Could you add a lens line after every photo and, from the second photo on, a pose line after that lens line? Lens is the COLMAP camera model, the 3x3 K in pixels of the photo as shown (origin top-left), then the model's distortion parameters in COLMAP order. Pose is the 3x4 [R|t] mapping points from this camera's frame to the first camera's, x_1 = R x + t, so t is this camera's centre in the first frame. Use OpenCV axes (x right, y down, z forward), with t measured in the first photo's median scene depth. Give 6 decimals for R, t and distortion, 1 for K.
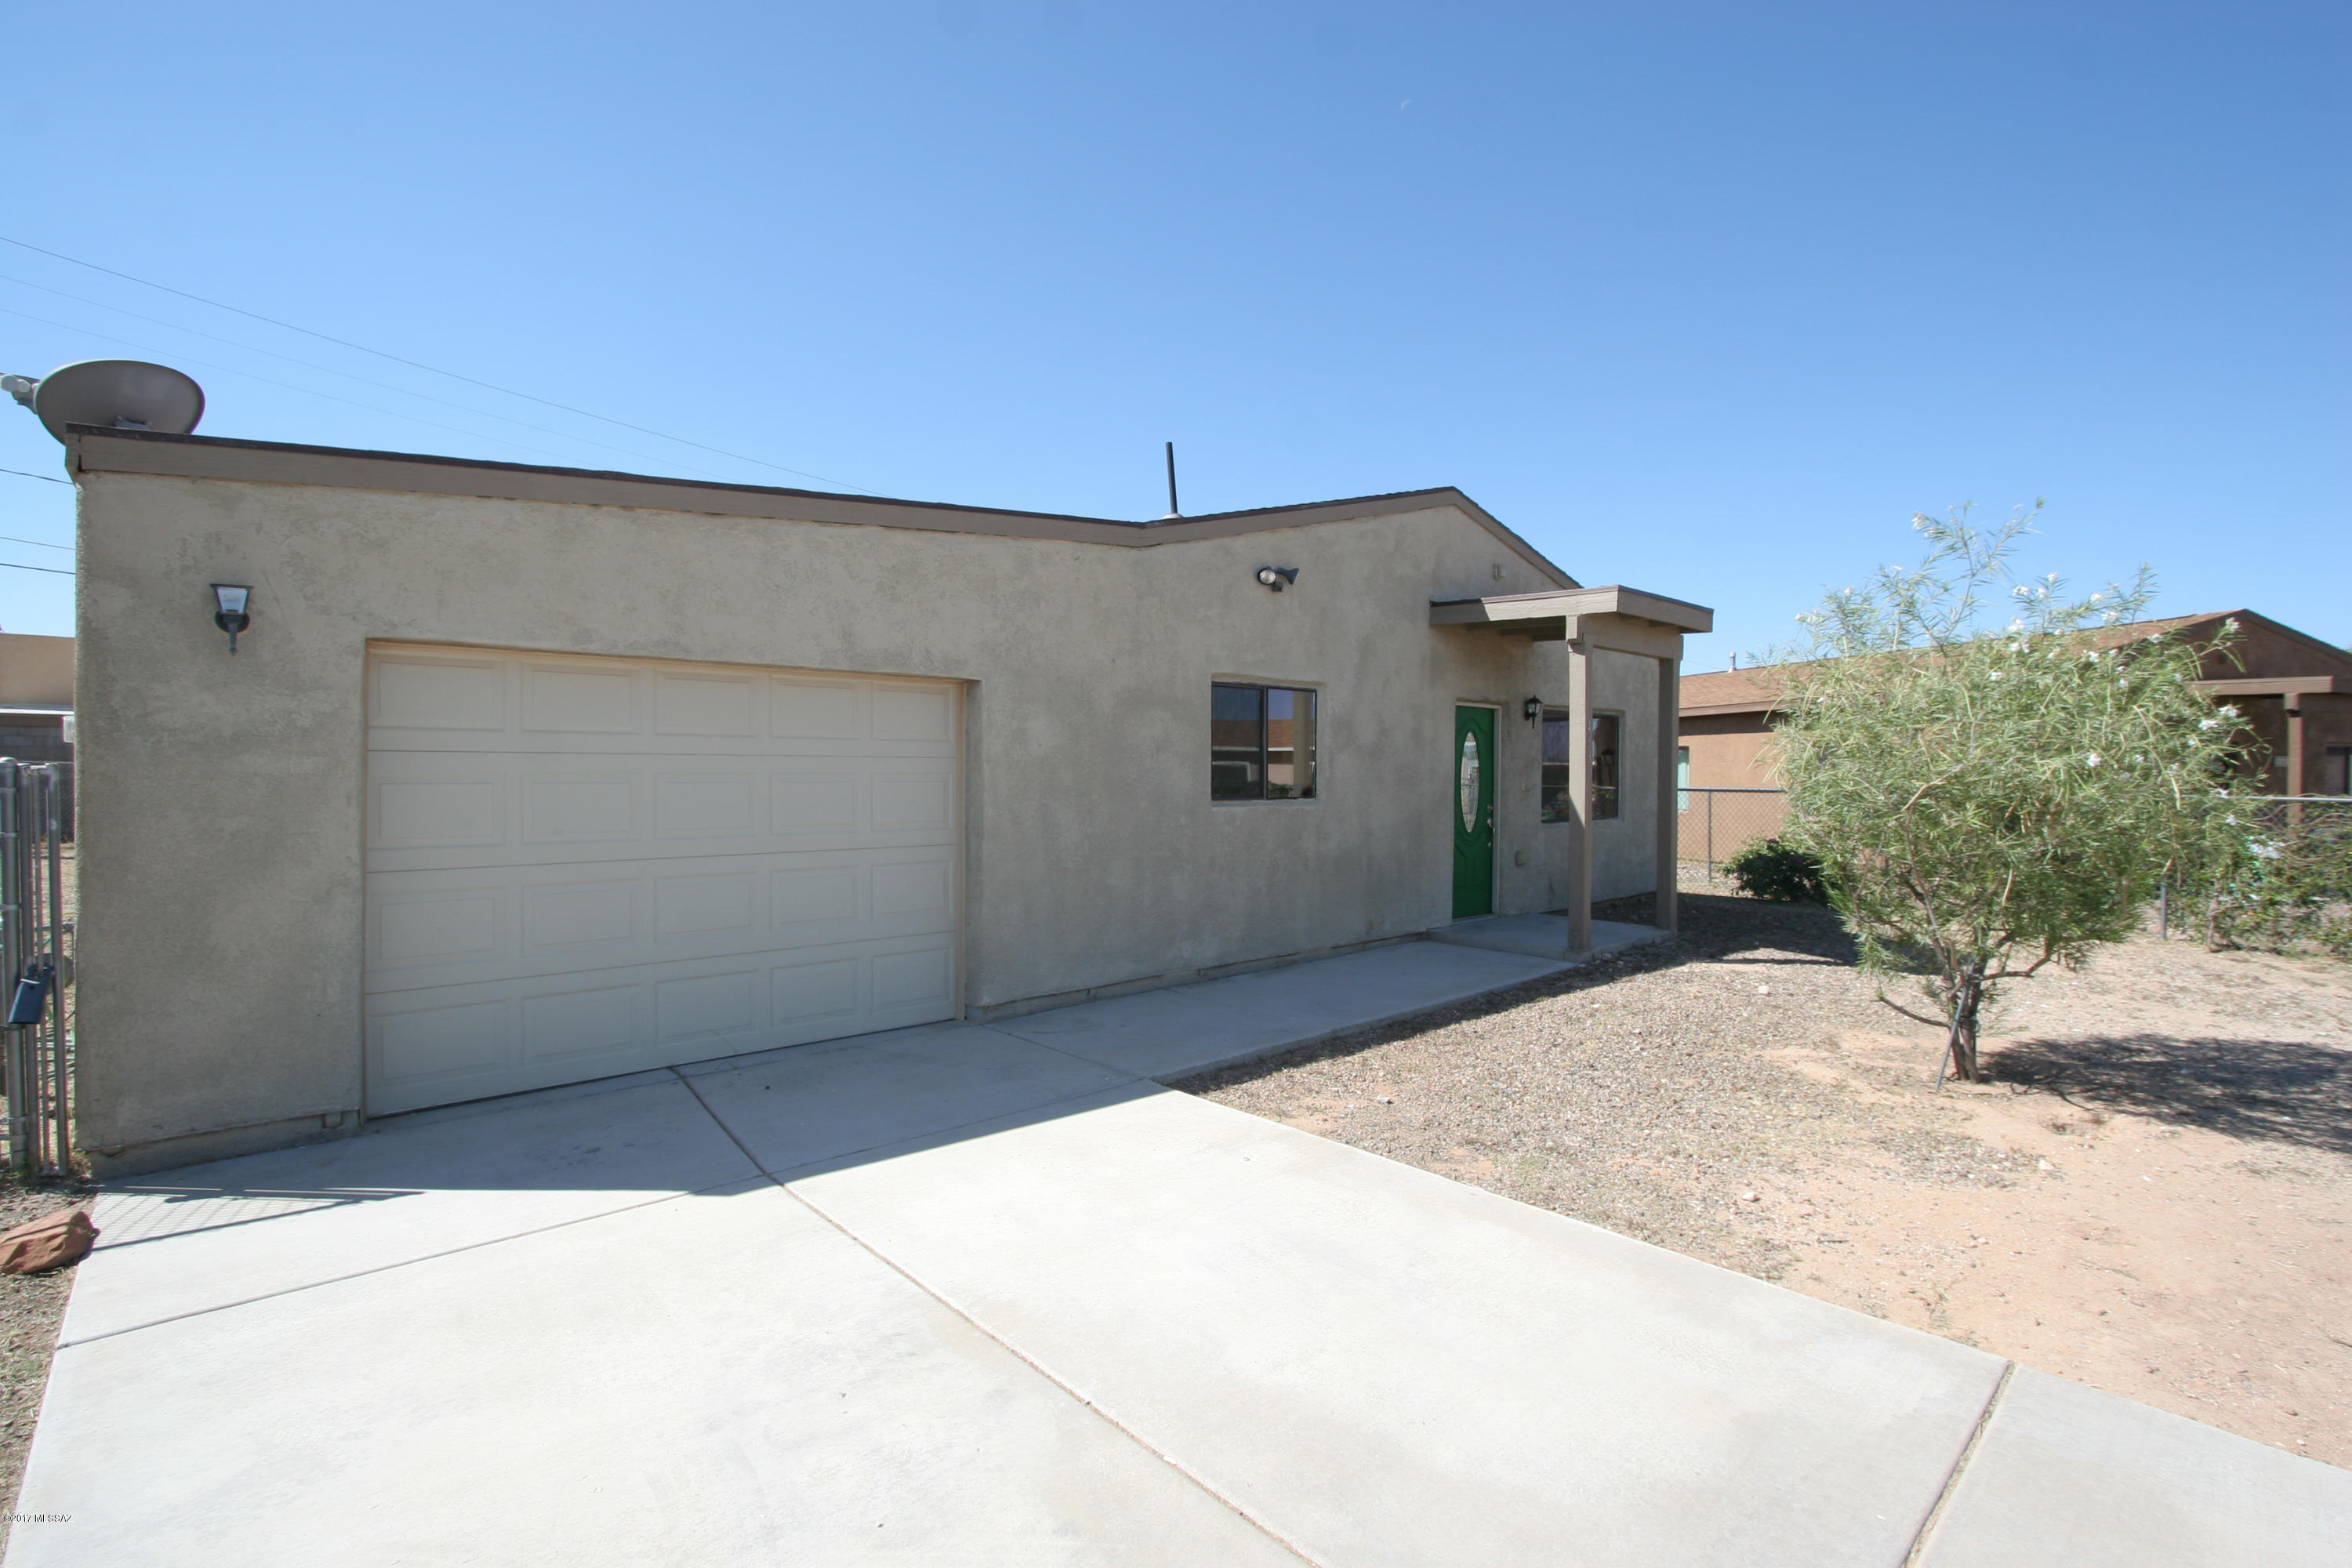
lens RADIAL K [[1080.0, 0, 1178.6], [0, 1080.0, 777.3], [0, 0, 1]] dist [-0.004741, -0.000383]
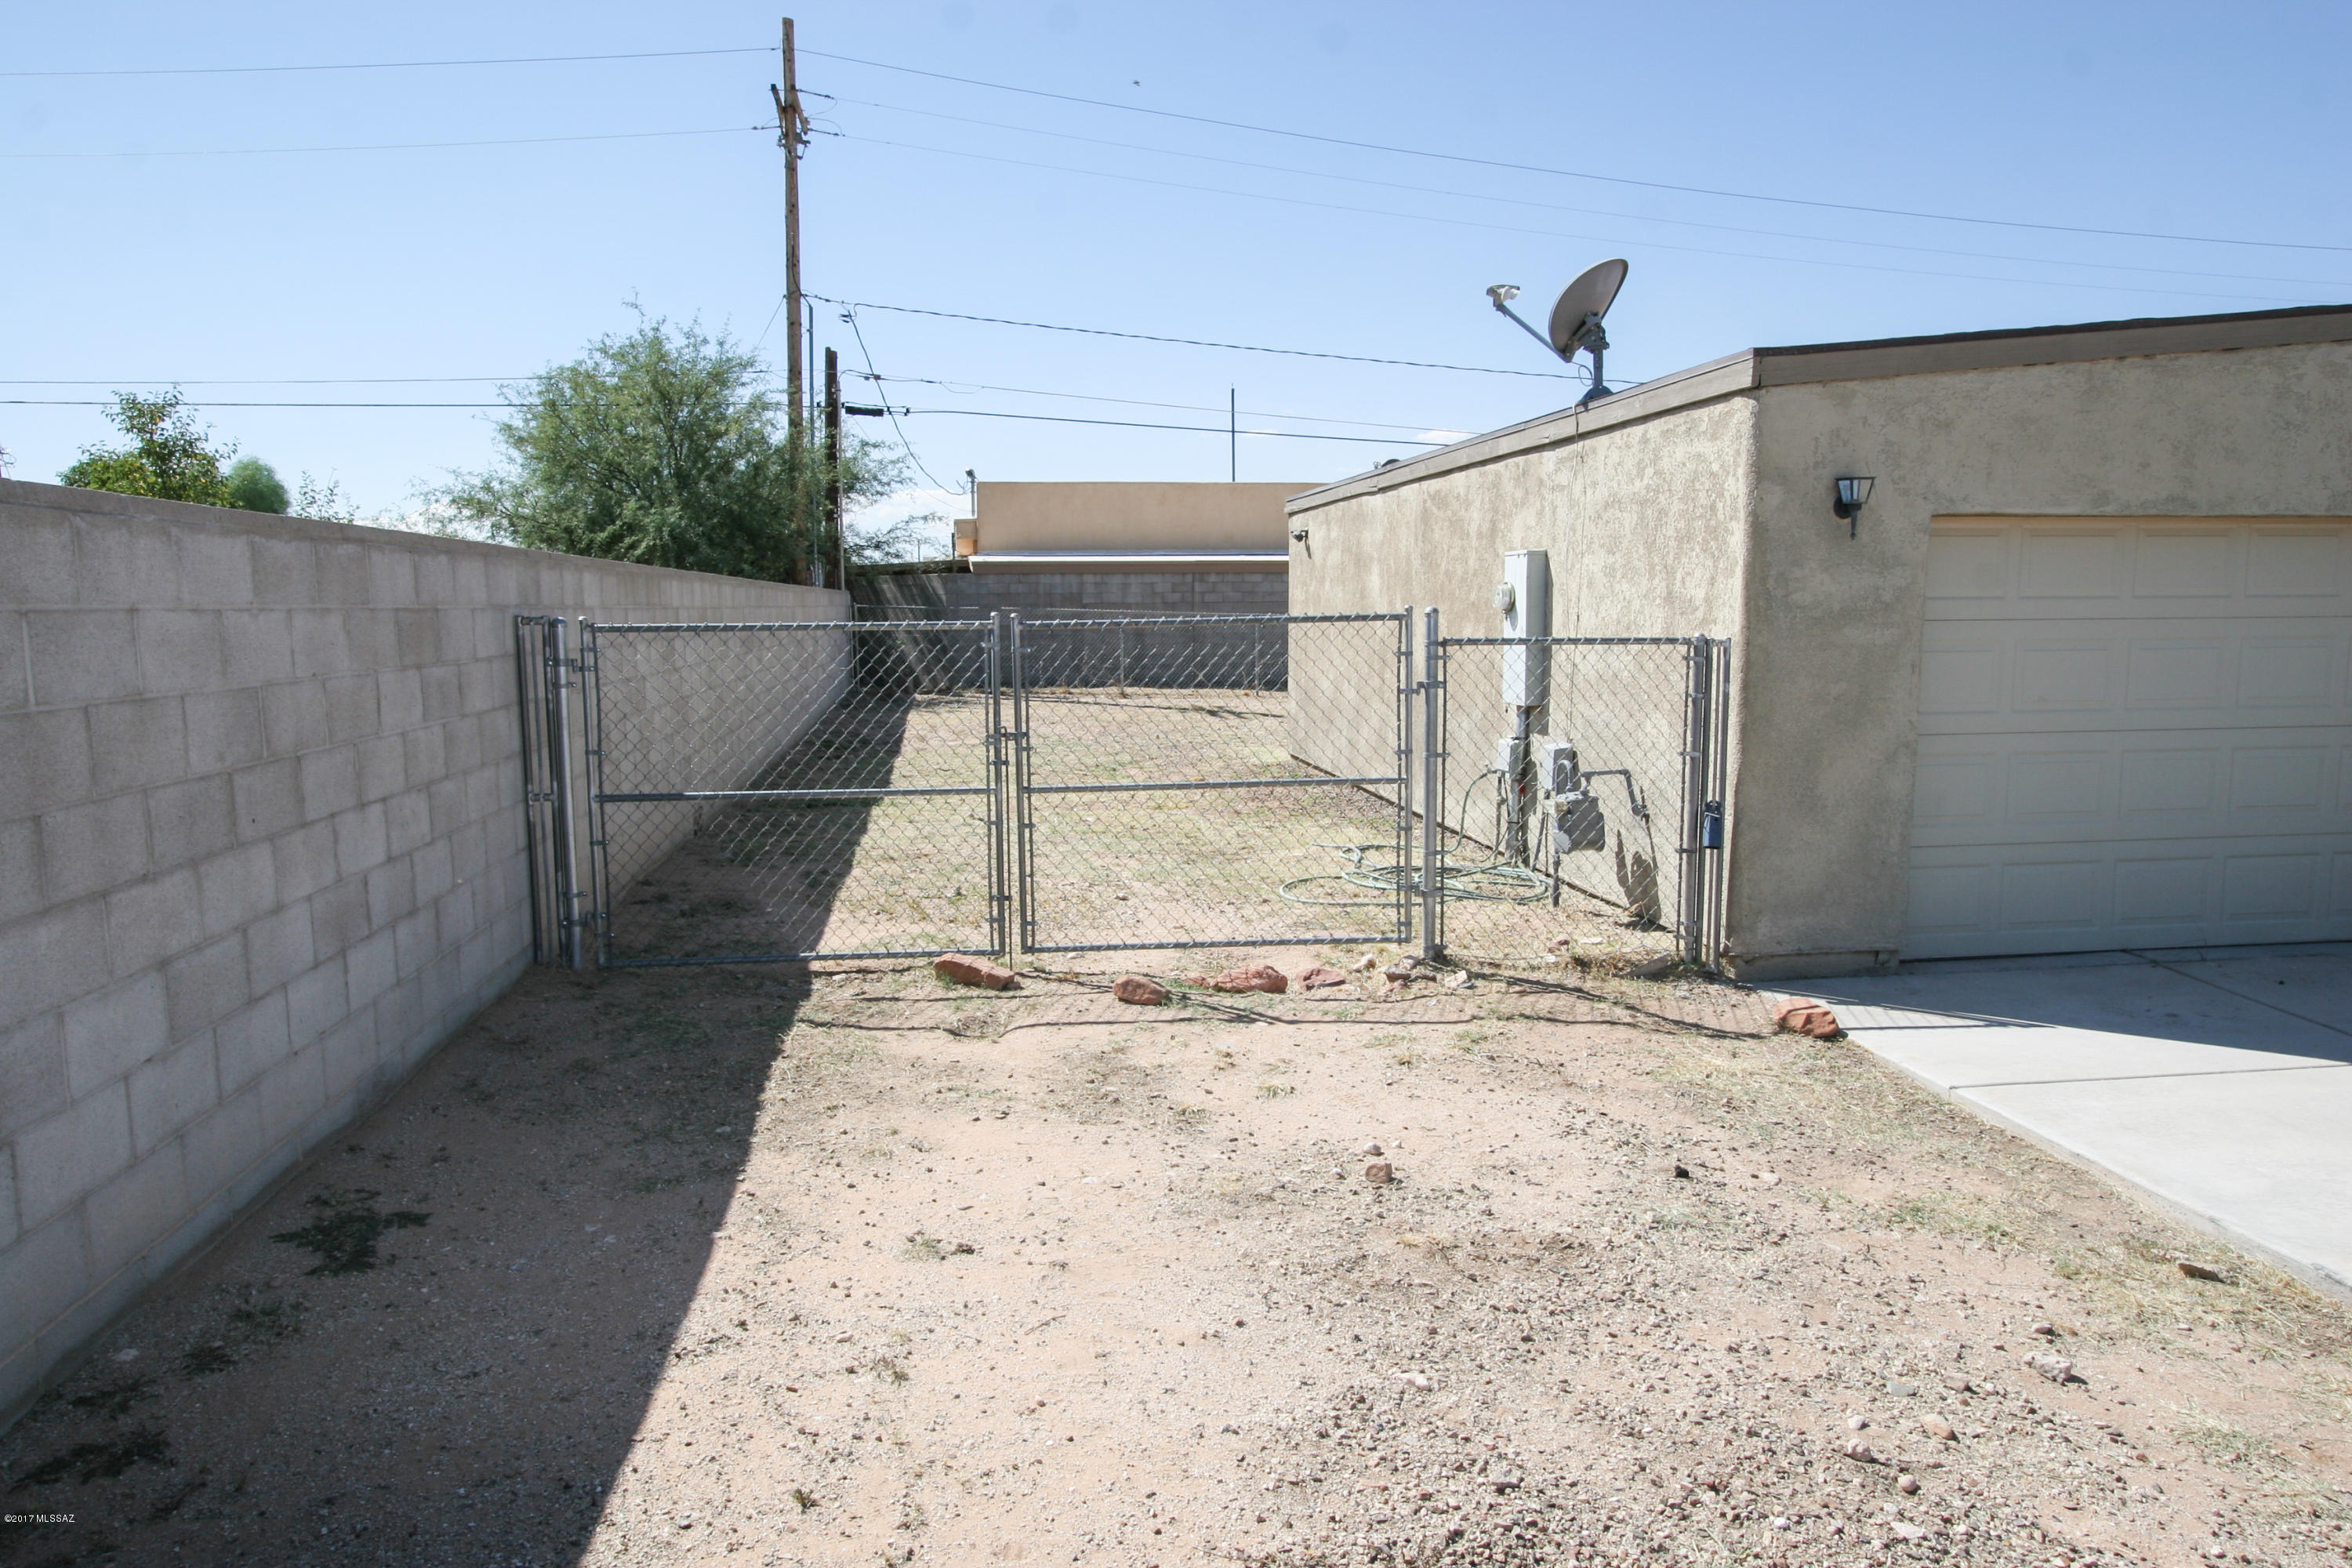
lens RADIAL K [[1551.0, 0, 1178.8], [0, 1551.0, 782.5], [0, 0, 1]] dist [-0.000534, 0.000066]
pose [[0.833019, 0.054860, -0.550518, -0.459006], [0.006493, 0.994034, 0.108881, -0.034566], [0.553206, -0.094275, 0.827693, -0.621870]]
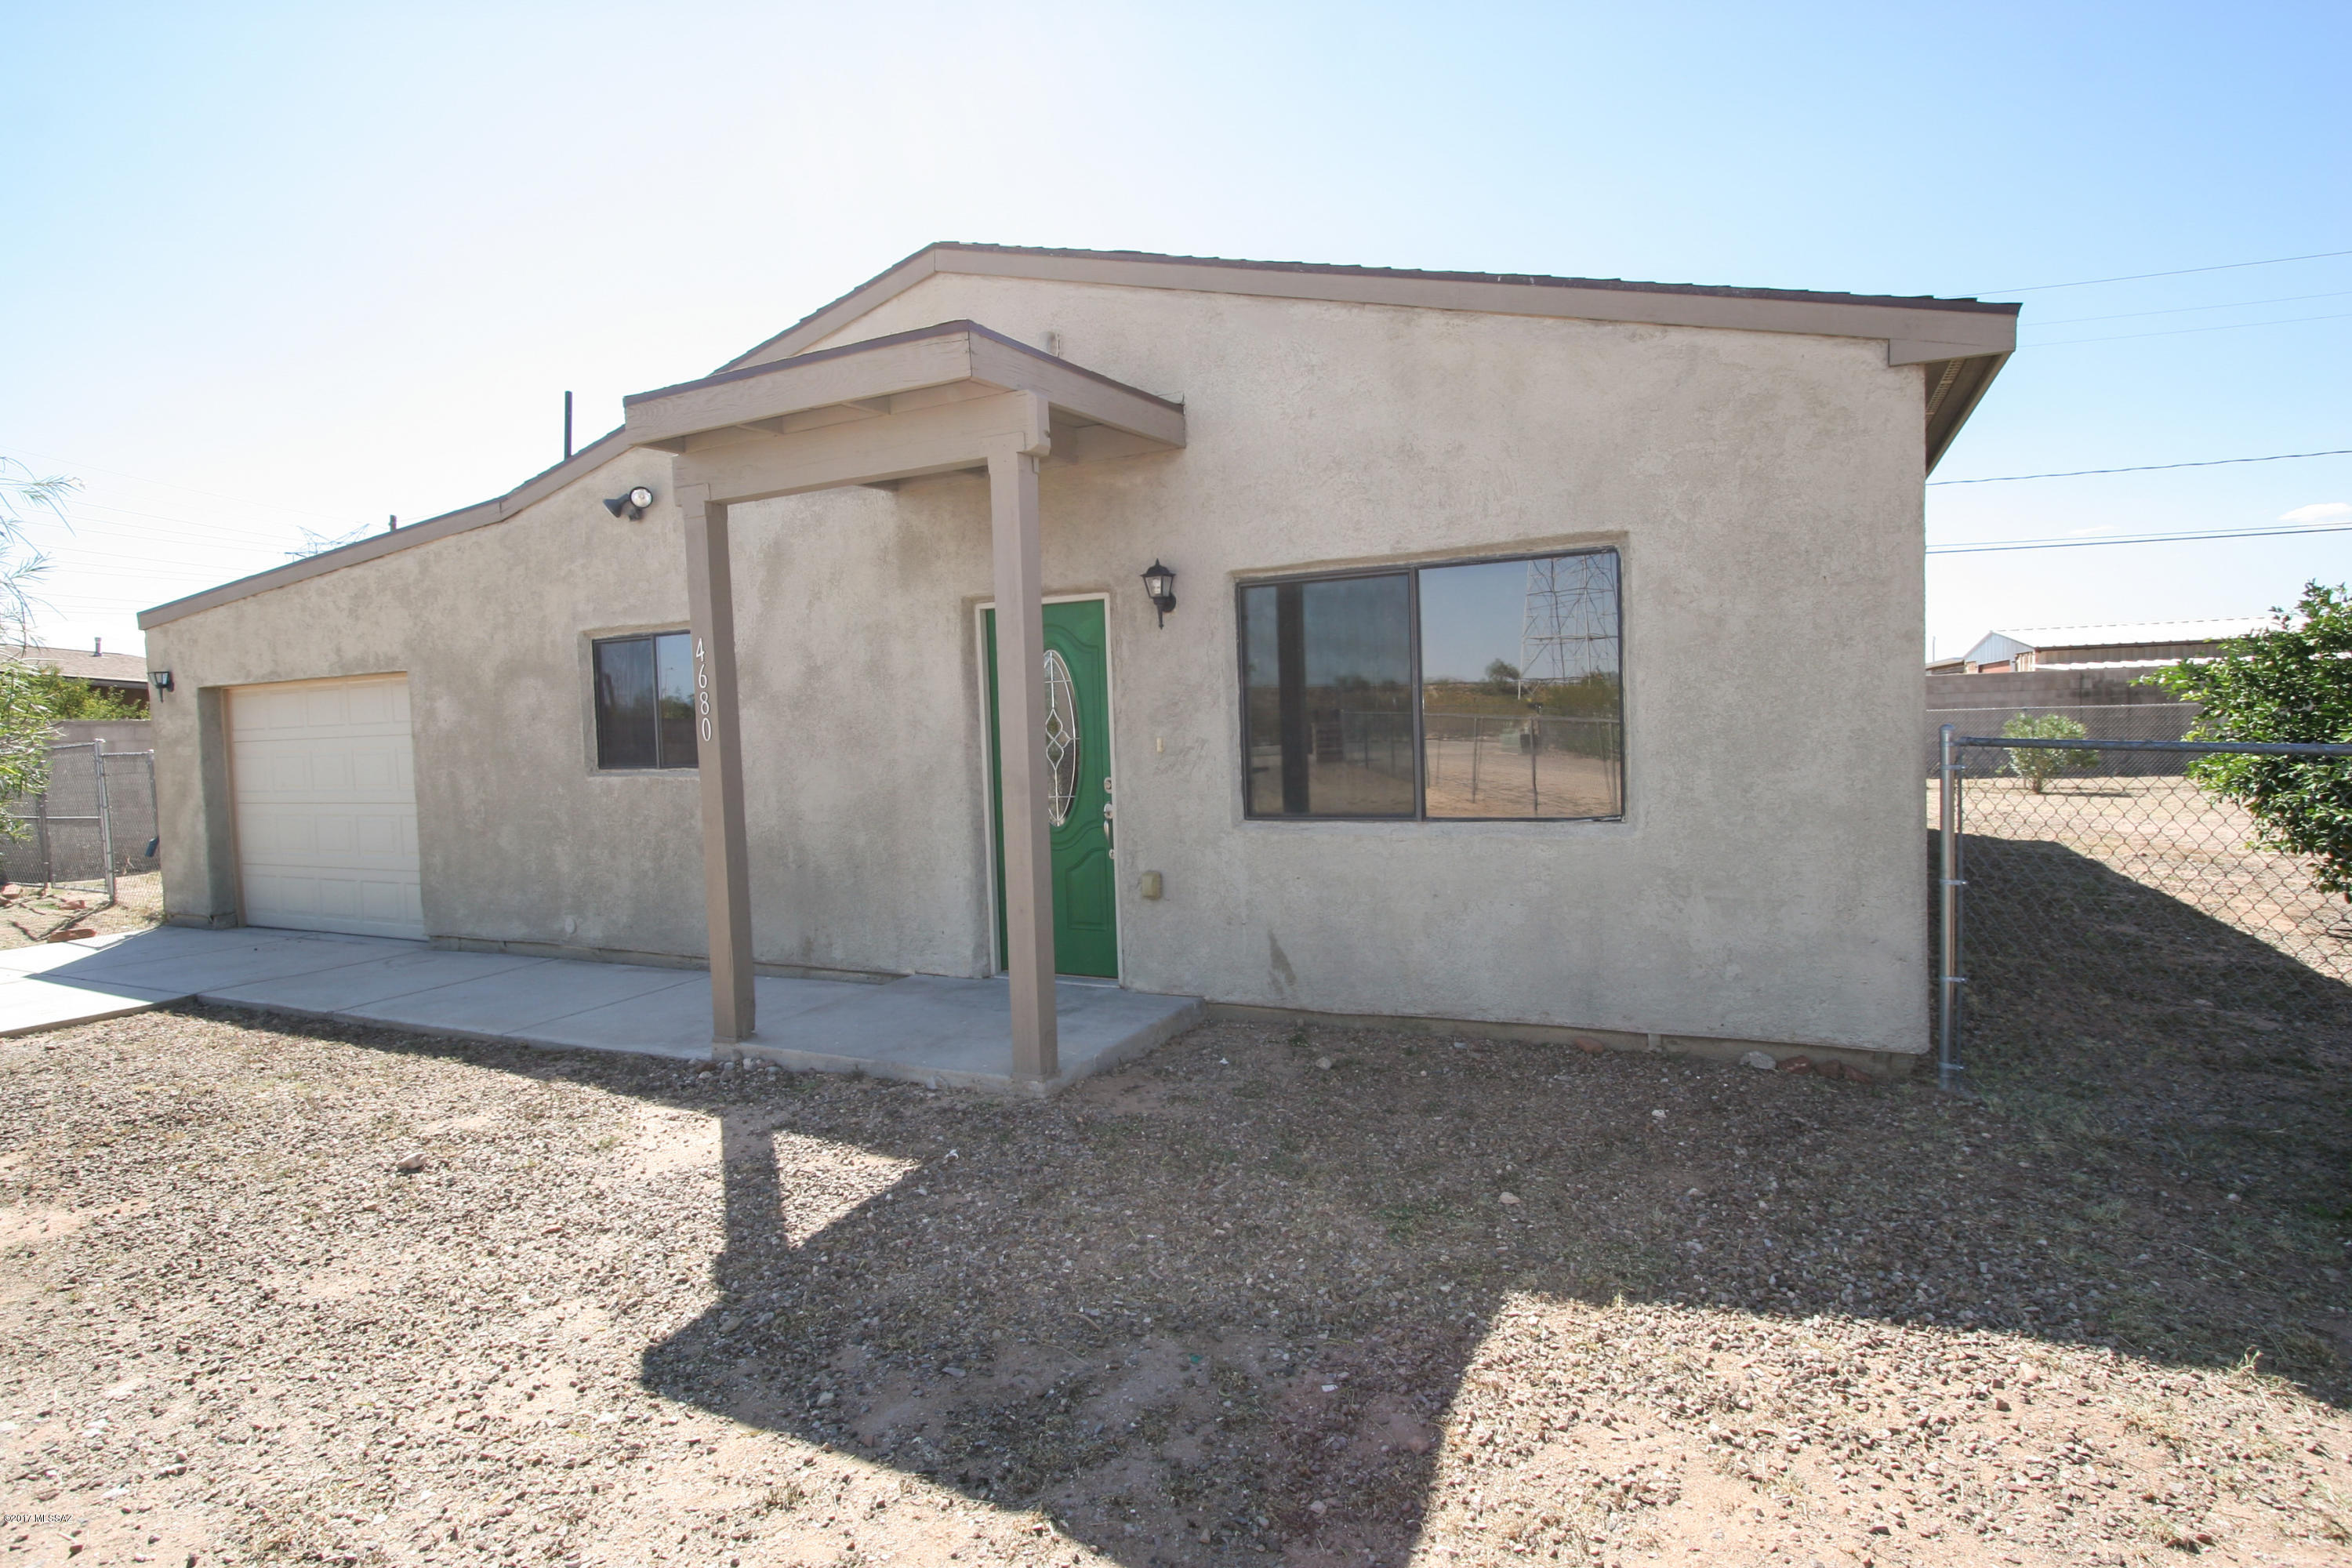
lens RADIAL K [[1288.4, 0, 1176.3], [0, 1288.4, 790.0], [0, 0, 1]] dist [0.001474, 0.000484]
pose [[0.321111, 0.032114, -0.946497, 1.913062], [0.028115, 0.998661, 0.043422, 0.008096], [0.946624, -0.040554, 0.319778, 1.735668]]
